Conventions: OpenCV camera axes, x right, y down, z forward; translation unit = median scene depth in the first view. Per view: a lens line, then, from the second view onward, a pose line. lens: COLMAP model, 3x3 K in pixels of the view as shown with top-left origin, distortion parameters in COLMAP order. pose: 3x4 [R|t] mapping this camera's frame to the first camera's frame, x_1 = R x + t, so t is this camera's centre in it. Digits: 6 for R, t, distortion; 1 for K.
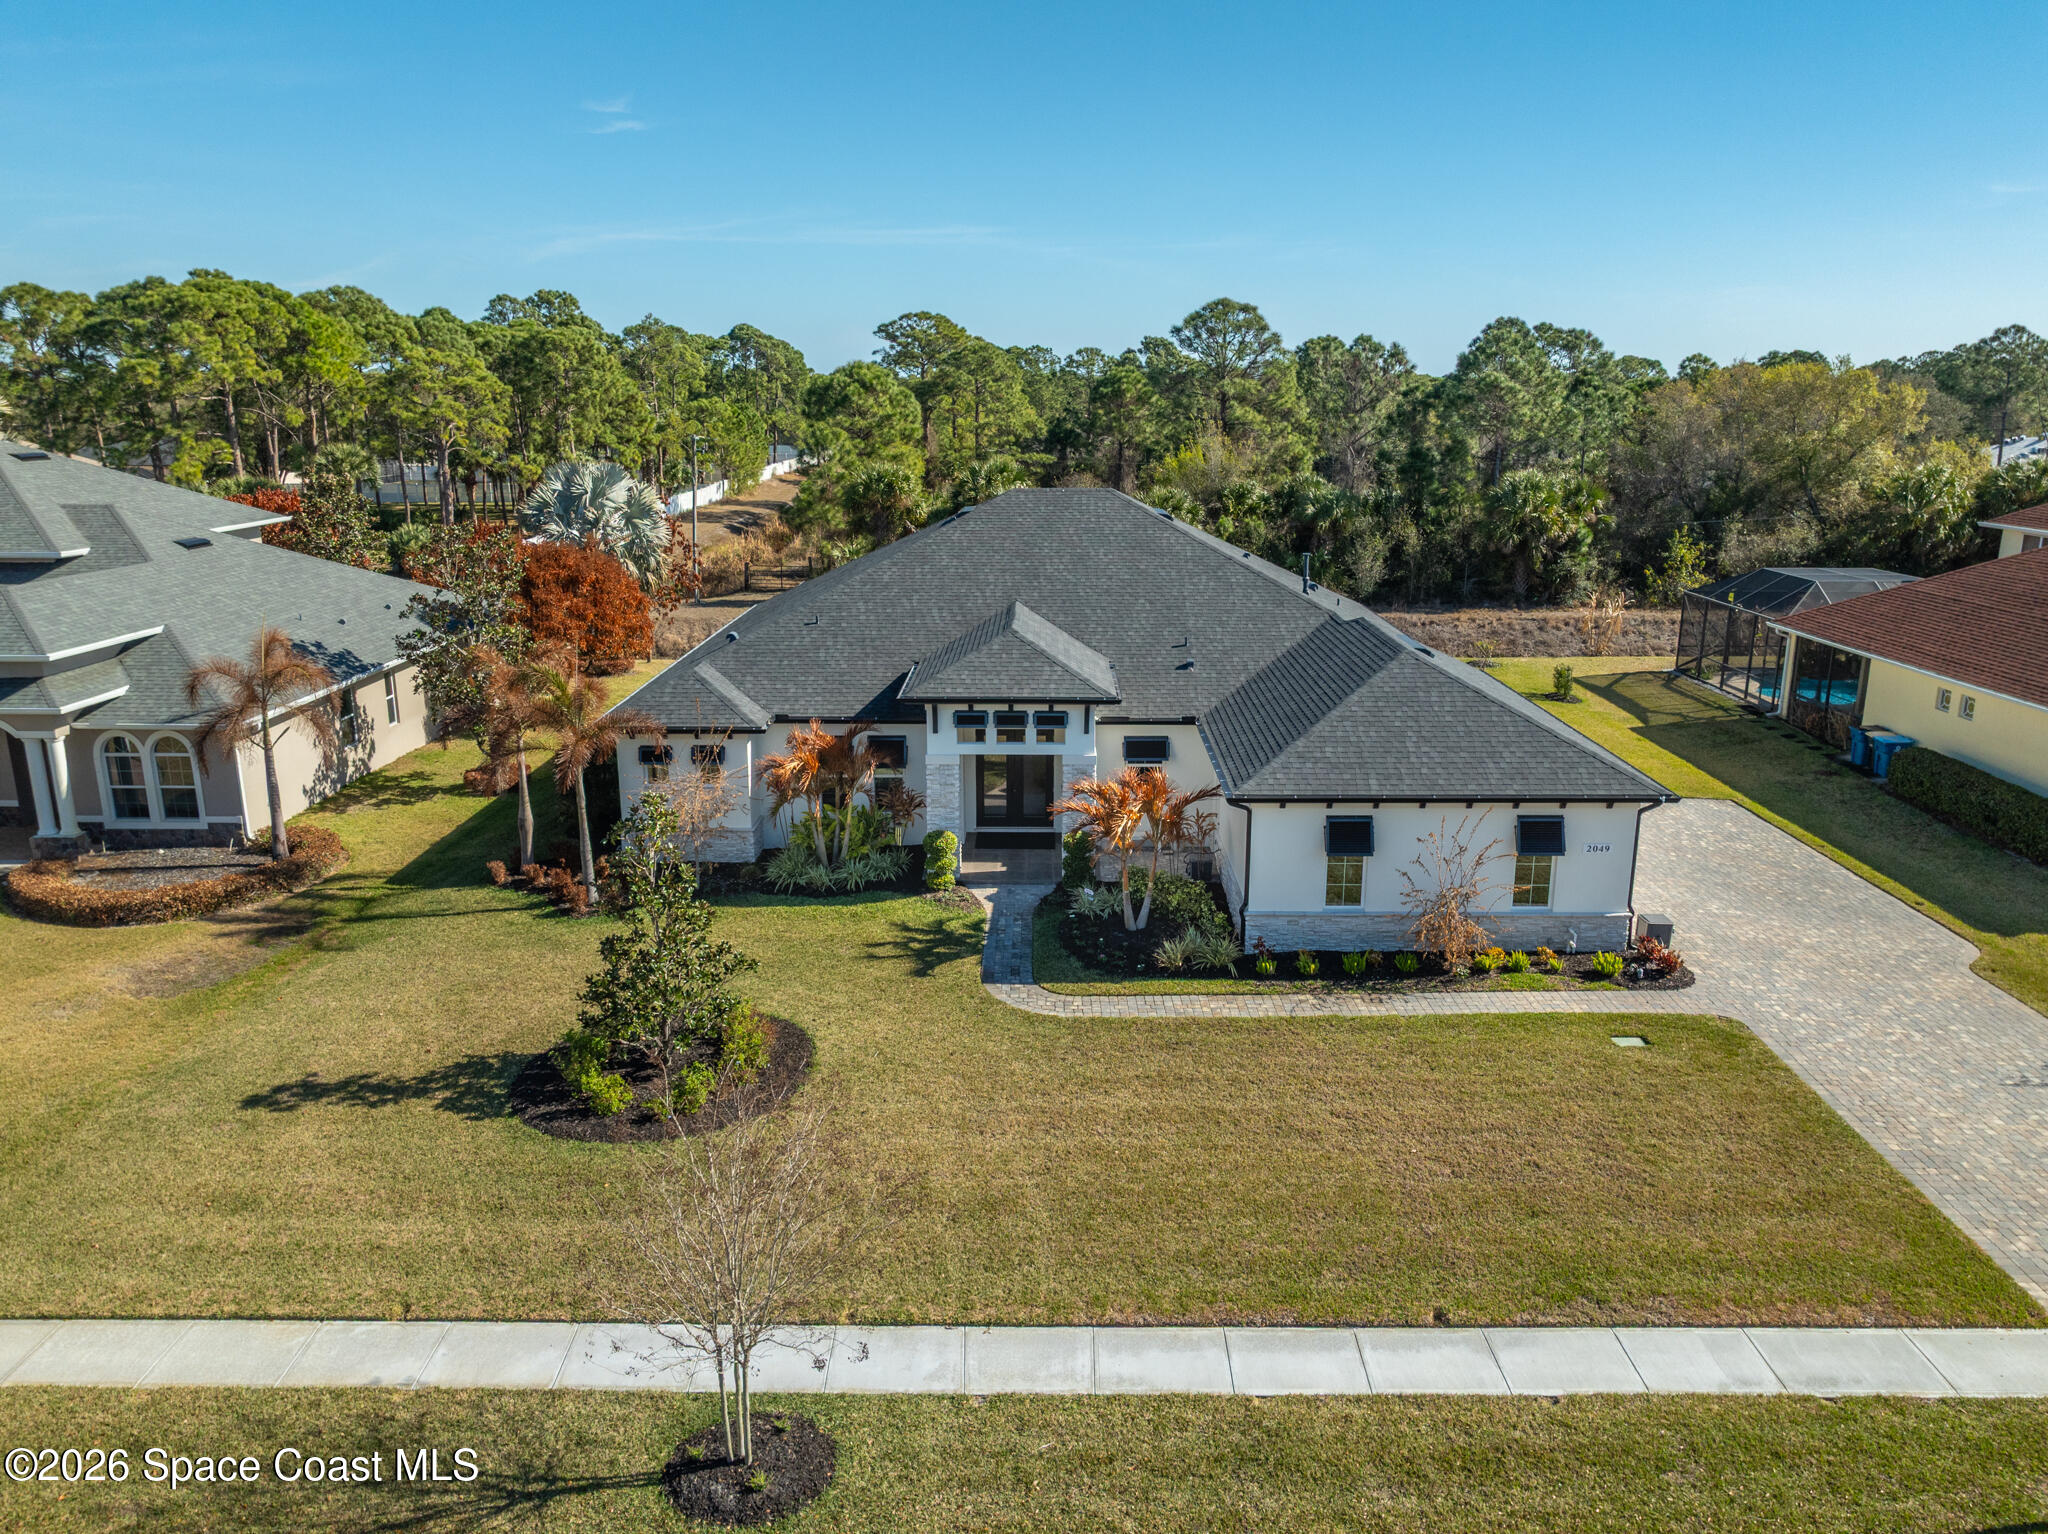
lens RADIAL K [[1429.0, 0, 1028.0], [0, 1429.0, 763.3], [0, 0, 1]] dist [-0.013835, 0.015985]
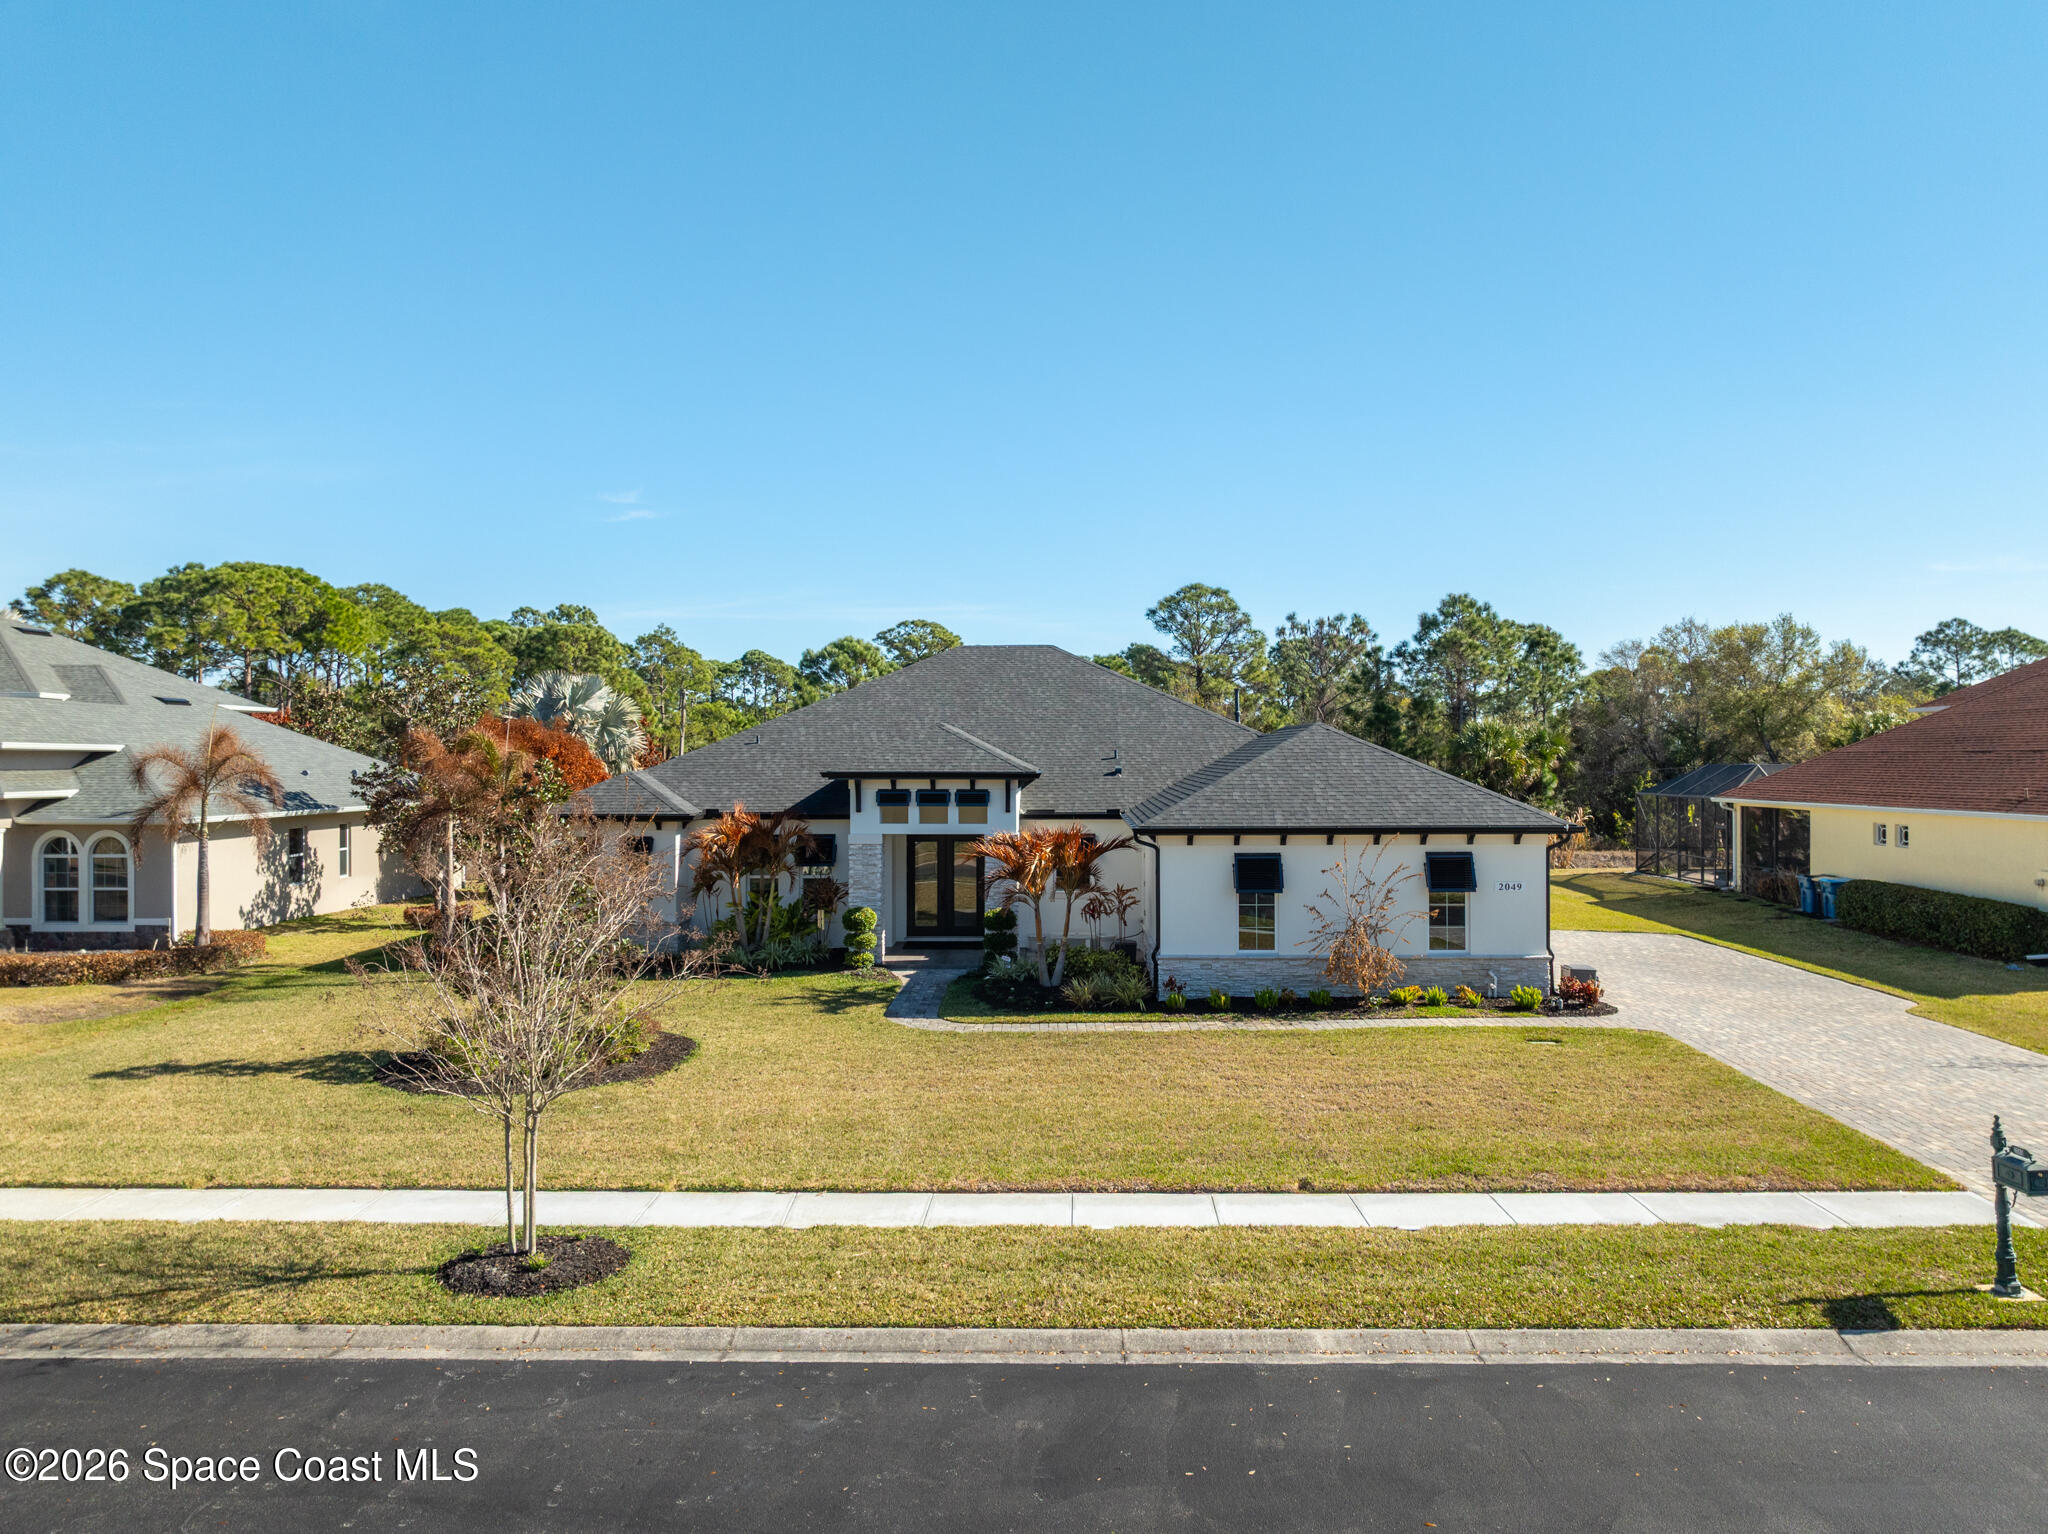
lens RADIAL K [[1429.0, 0, 1028.9], [0, 1429.0, 771.9], [0, 0, 1]] dist [-0.013835, 0.015985]
pose [[0.999960, -0.000613, -0.008914, 0.062733], [-0.001567, 0.970132, -0.242571, 0.189920], [0.008797, 0.242576, 0.970093, 0.012753]]
